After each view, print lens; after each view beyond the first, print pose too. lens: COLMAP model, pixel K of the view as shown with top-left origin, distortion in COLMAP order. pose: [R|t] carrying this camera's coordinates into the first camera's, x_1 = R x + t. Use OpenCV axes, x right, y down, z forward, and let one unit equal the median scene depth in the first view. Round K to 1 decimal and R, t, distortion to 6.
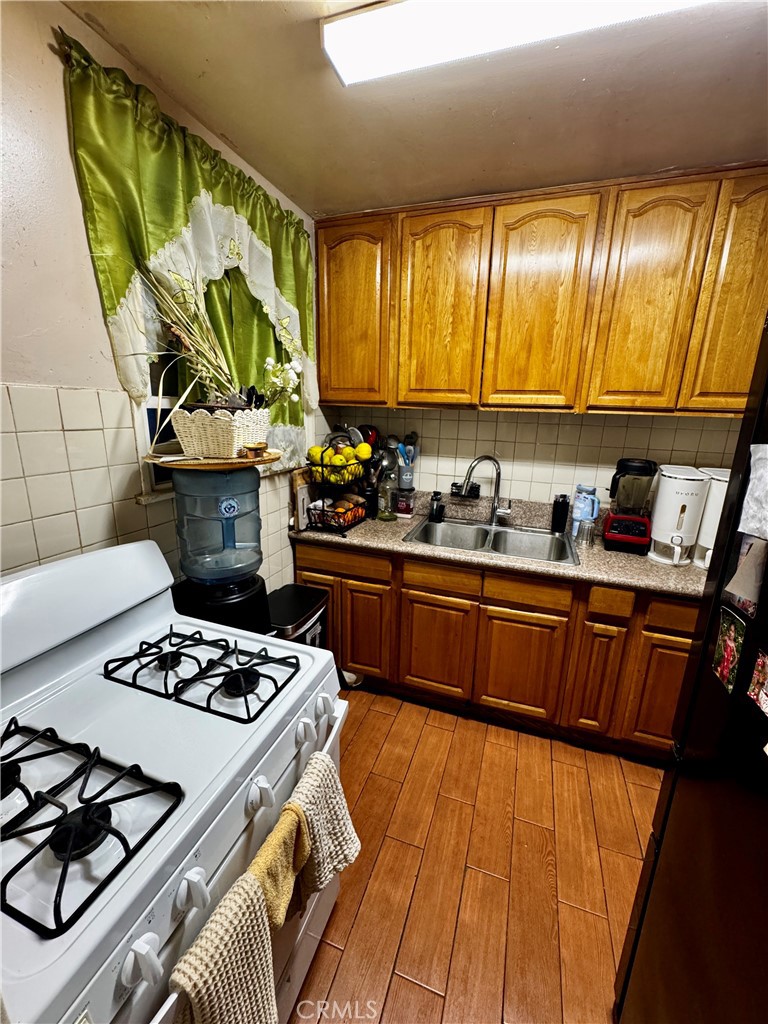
lens RADIAL K [[408.7, 0, 386.4], [0, 408.7, 510.0], [0, 0, 1]] dist [-0.003290, -0.000083]
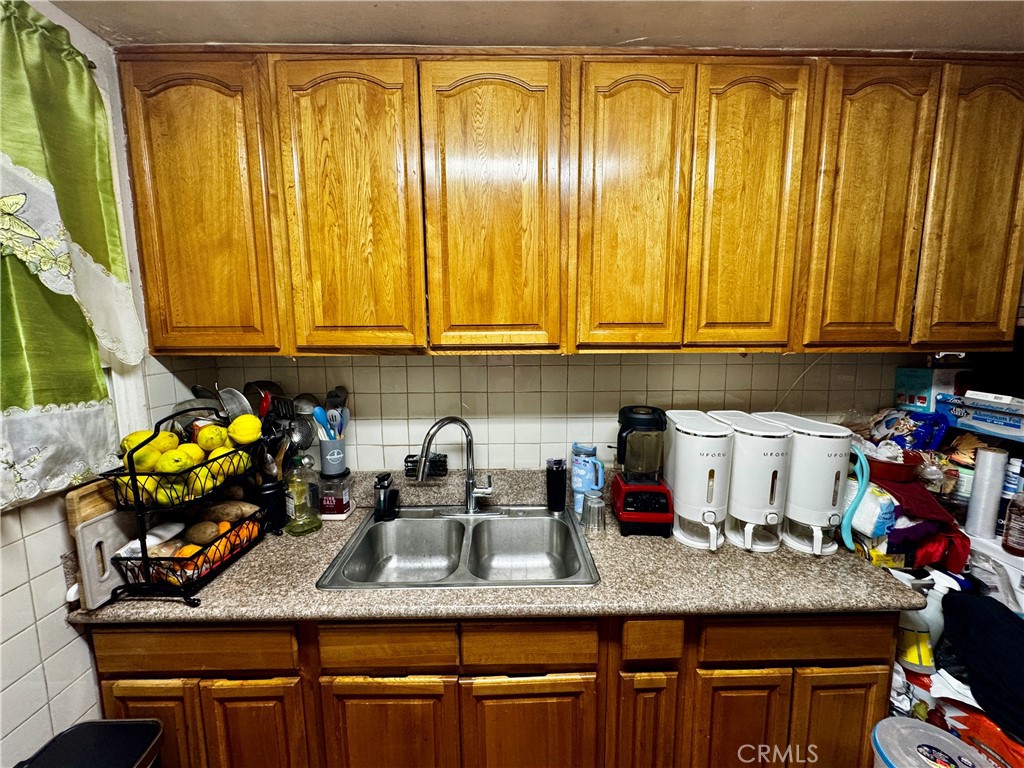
lens RADIAL K [[408.7, 0, 512.5], [0, 408.7, 383.5], [0, 0, 1]] dist [-0.003290, -0.000083]
pose [[0.935972, -0.076054, 0.343762, 0.130145], [0.116659, 0.988226, -0.098996, -0.124845], [-0.332186, 0.132761, 0.933824, 0.365985]]
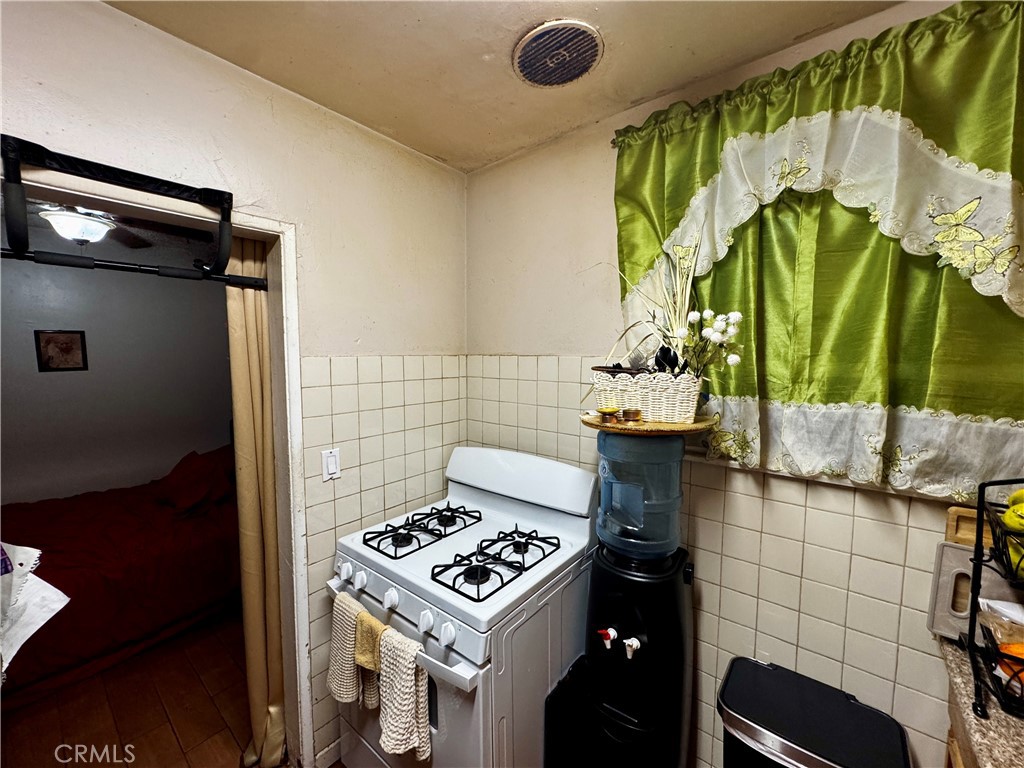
lens RADIAL K [[408.7, 0, 512.4], [0, 408.7, 383.2], [0, 0, 1]] dist [-0.003290, -0.000083]
pose [[-0.331794, 0.038965, -0.942547, 0.415355], [-0.245494, 0.961155, 0.126153, -0.181326], [0.910849, 0.273246, -0.309340, 0.694897]]
